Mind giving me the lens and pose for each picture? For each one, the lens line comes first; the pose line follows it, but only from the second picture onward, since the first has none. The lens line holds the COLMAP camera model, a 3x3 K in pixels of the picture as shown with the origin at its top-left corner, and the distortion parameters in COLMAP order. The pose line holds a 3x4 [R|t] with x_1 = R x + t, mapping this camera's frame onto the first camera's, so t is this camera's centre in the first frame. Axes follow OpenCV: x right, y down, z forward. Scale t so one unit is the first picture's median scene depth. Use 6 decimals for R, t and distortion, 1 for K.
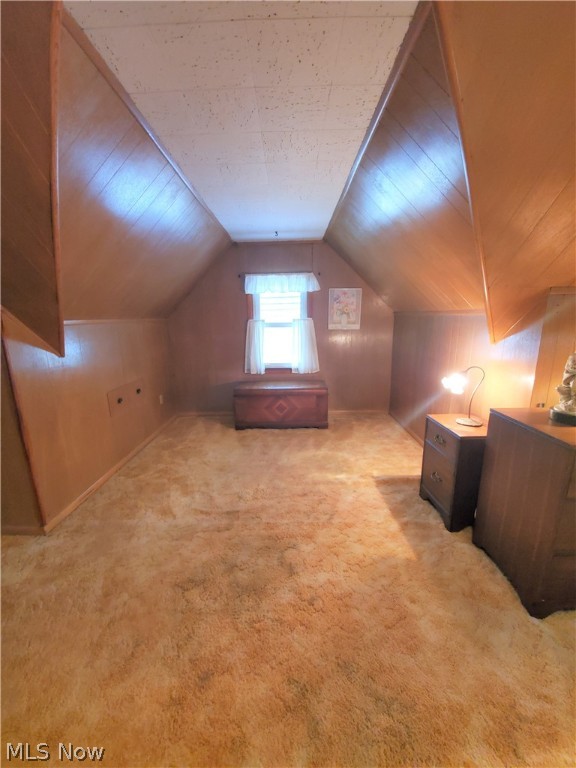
lens RADIAL K [[311.7, 0, 281.1], [0, 311.7, 385.4], [0, 0, 1]] dist [0.019067, -0.017749]
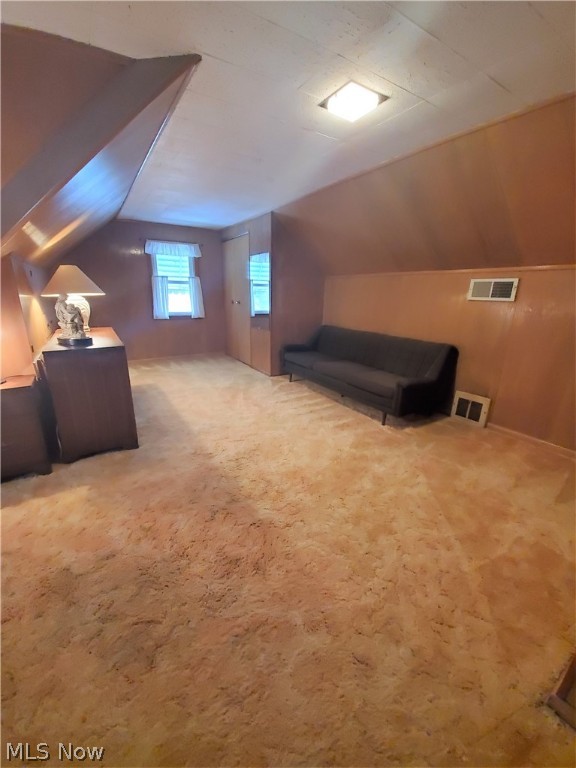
lens RADIAL K [[304.9, 0, 281.5], [0, 304.9, 385.0], [0, 0, 1]] dist [0.018171, -0.016398]
pose [[-0.526252, -0.262945, 0.808652, -1.043478], [0.180008, 0.894986, 0.408163, -0.173382], [-0.831057, 0.360361, -0.423656, 0.977751]]
